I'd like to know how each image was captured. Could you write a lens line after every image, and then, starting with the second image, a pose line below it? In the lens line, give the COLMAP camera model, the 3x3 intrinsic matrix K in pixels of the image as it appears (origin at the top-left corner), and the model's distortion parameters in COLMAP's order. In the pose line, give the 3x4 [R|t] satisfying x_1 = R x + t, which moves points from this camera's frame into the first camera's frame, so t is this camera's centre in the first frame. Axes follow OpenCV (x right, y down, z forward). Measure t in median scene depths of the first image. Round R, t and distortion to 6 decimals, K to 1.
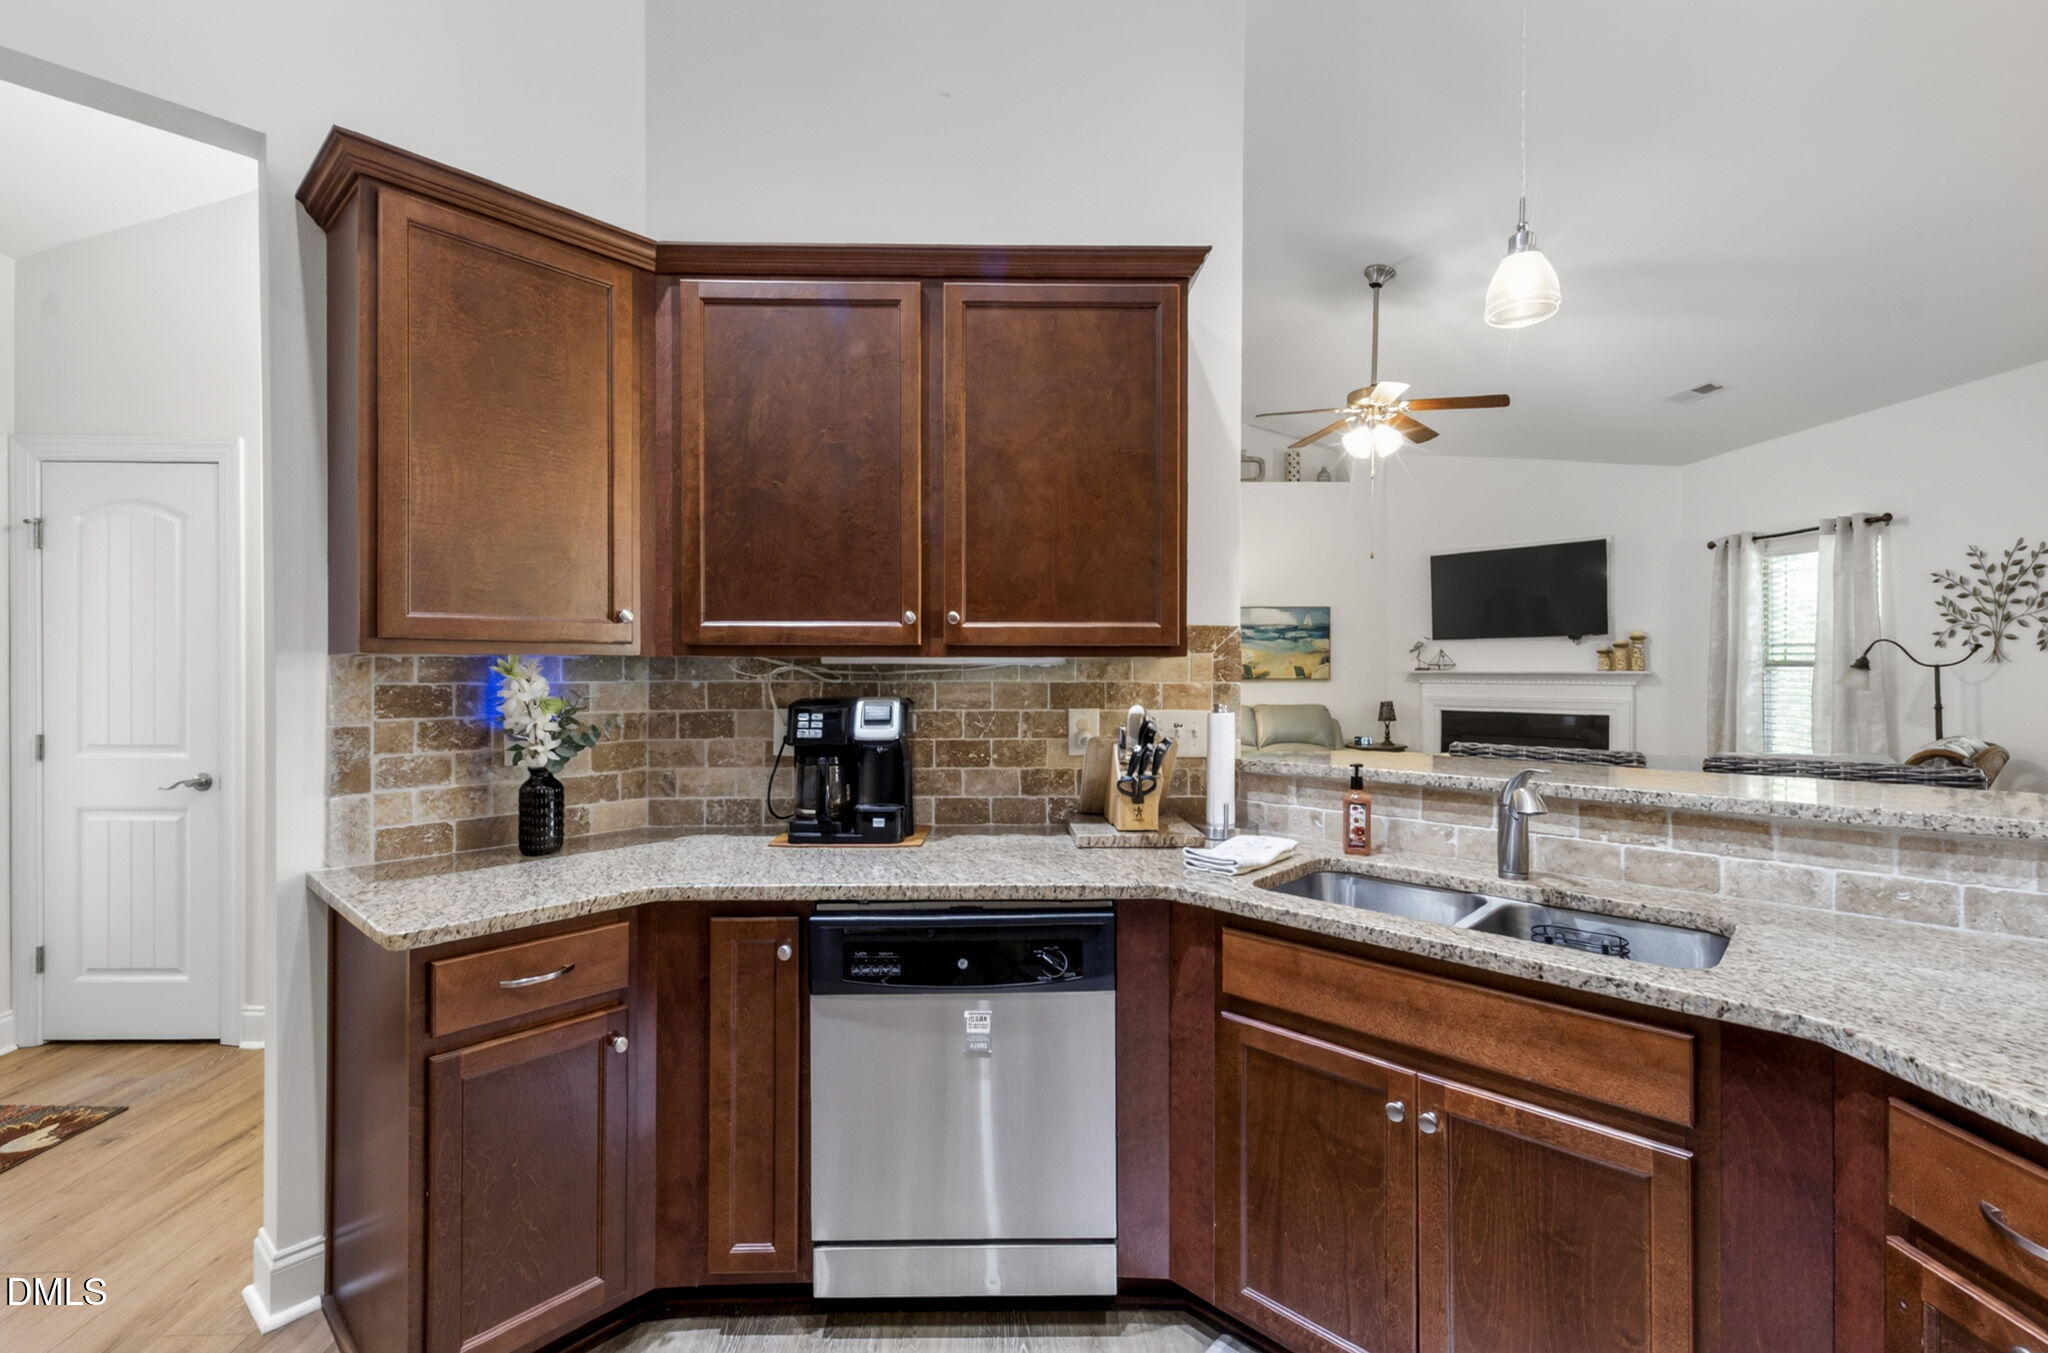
lens RADIAL K [[881.9, 0, 981.2], [0, 881.9, 666.7], [0, 0, 1]] dist [0.002972, -0.000131]
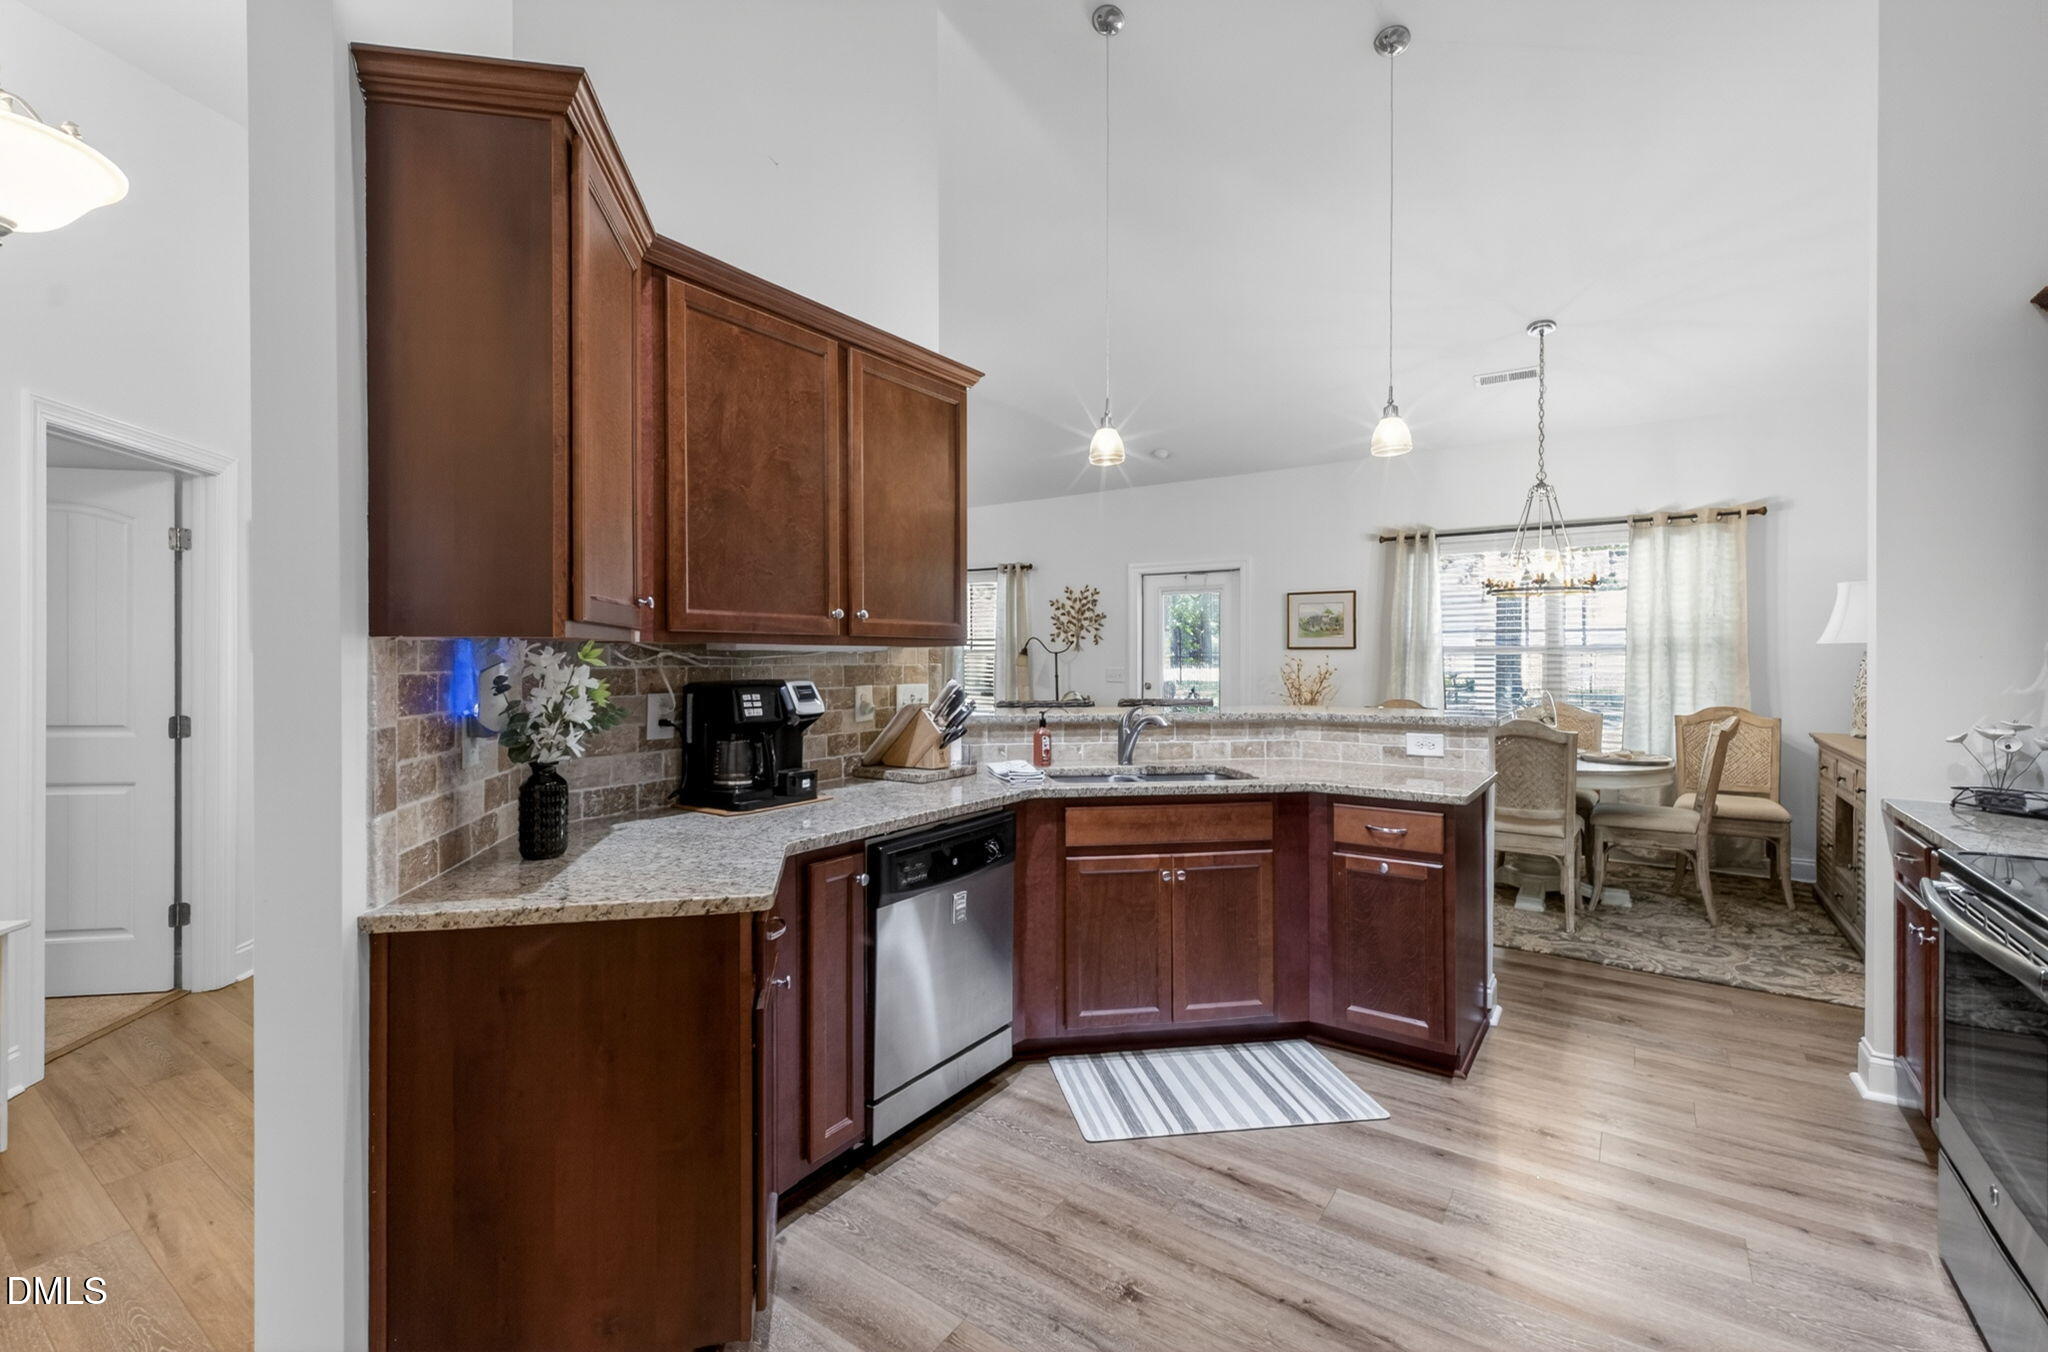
lens RADIAL K [[890.3, 0, 985.2], [0, 890.3, 652.8], [0, 0, 1]] dist [0.014010, 0.000176]
pose [[0.599980, 0.001115, 0.800014, -0.877889], [-0.000526, 0.999999, -0.000999, 0.001117], [-0.800015, 0.000179, 0.599980, 0.075086]]
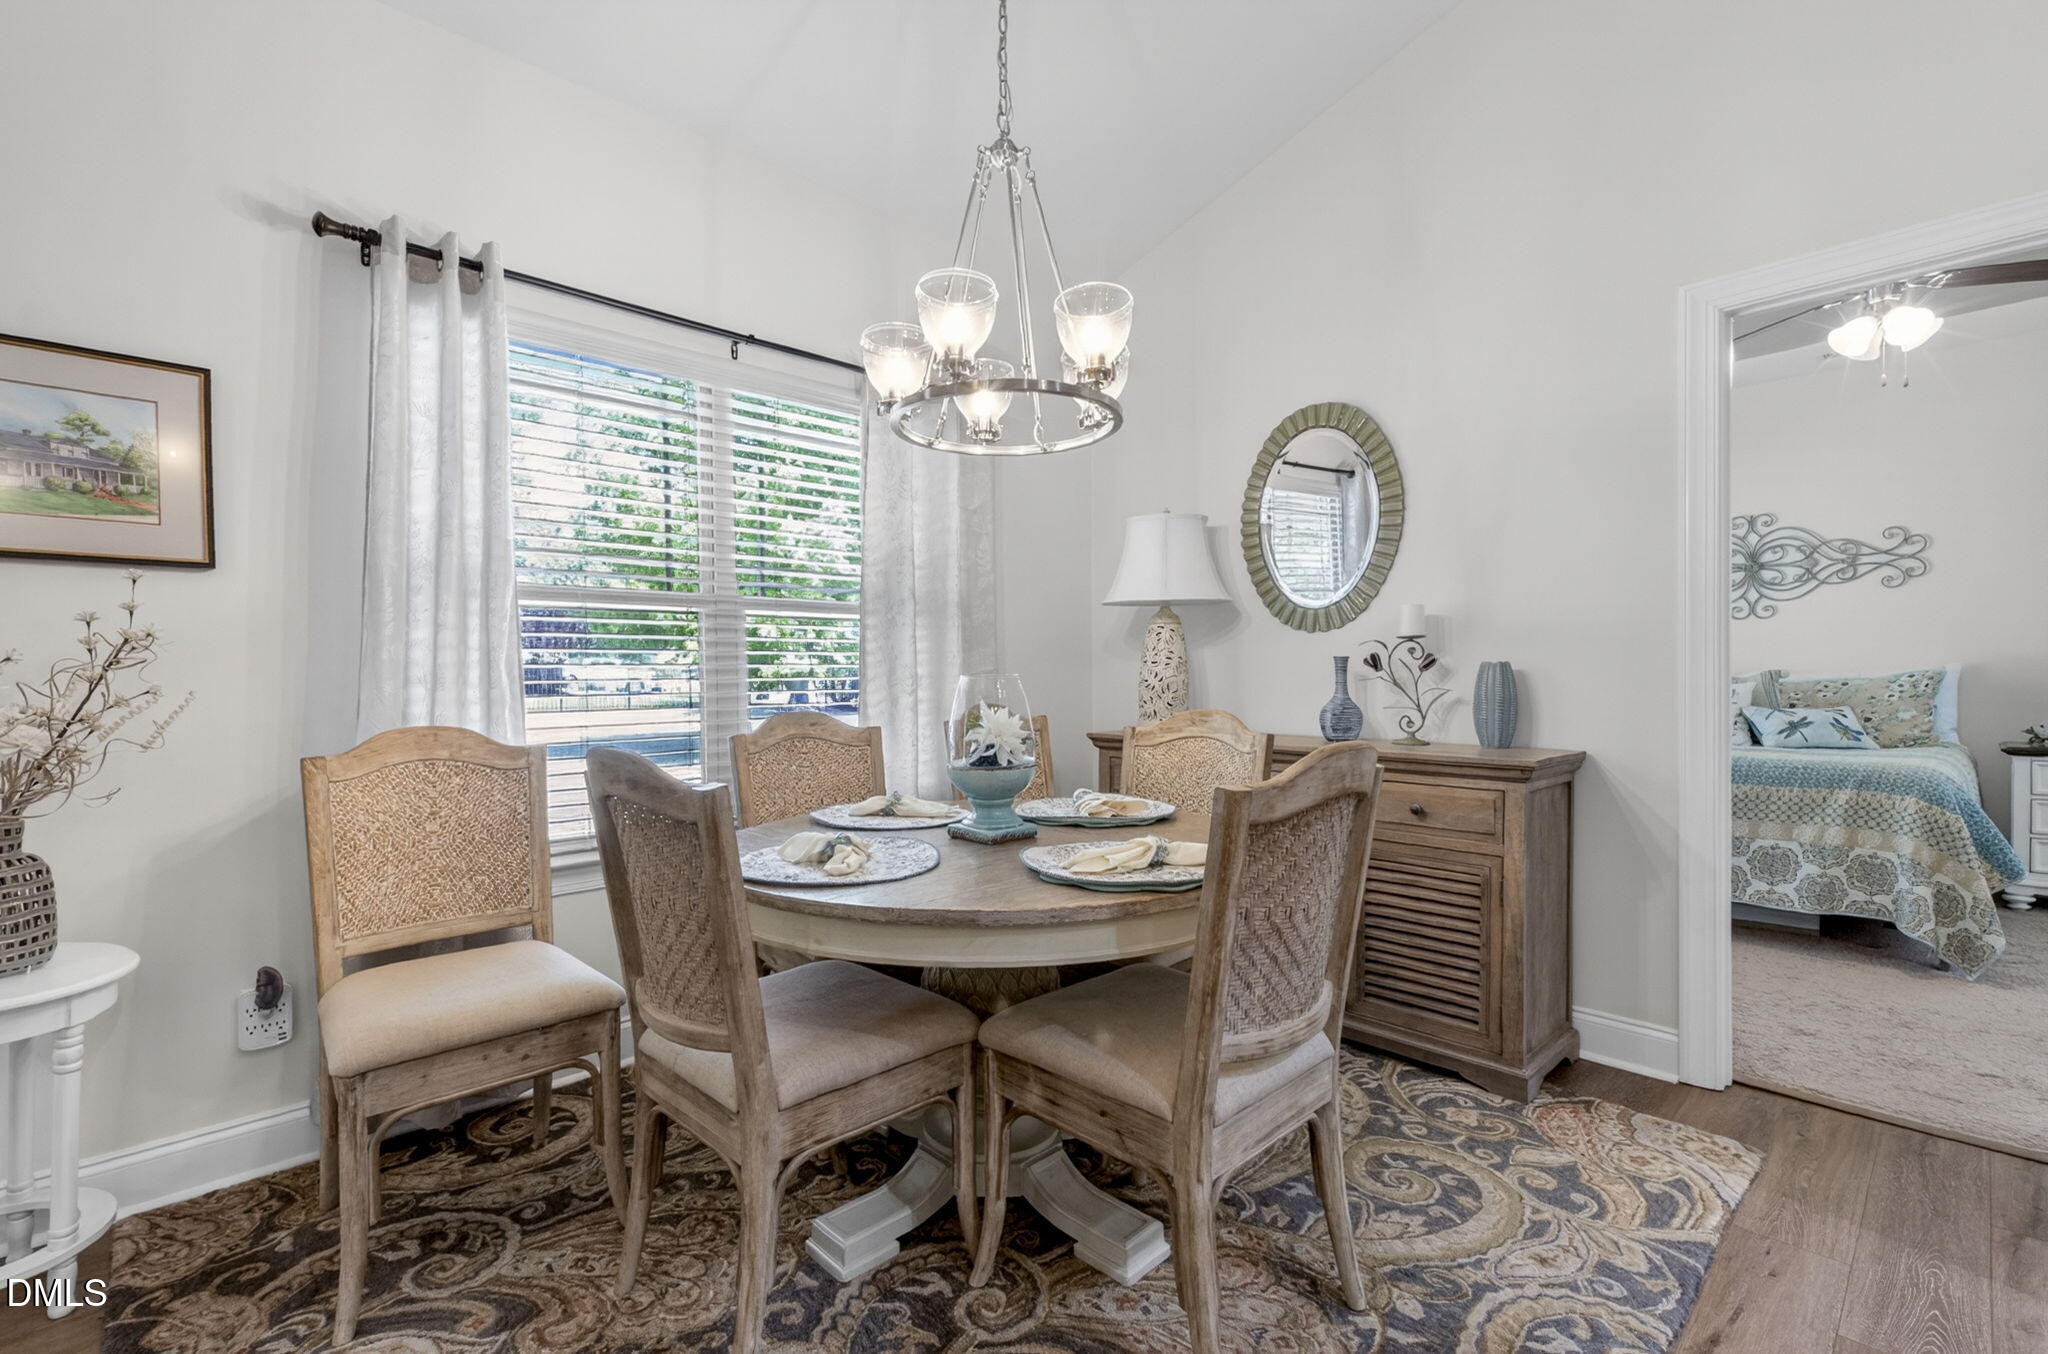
lens RADIAL K [[905.3, 0, 1013.1], [0, 905.3, 666.5], [0, 0, 1]] dist [0.000686, -0.000330]
pose [[-0.690439, 0.001709, 0.723389, 1.001230], [0.002998, 0.999995, 0.000498, 0.079045], [-0.723385, 0.002513, -0.690441, 0.893196]]
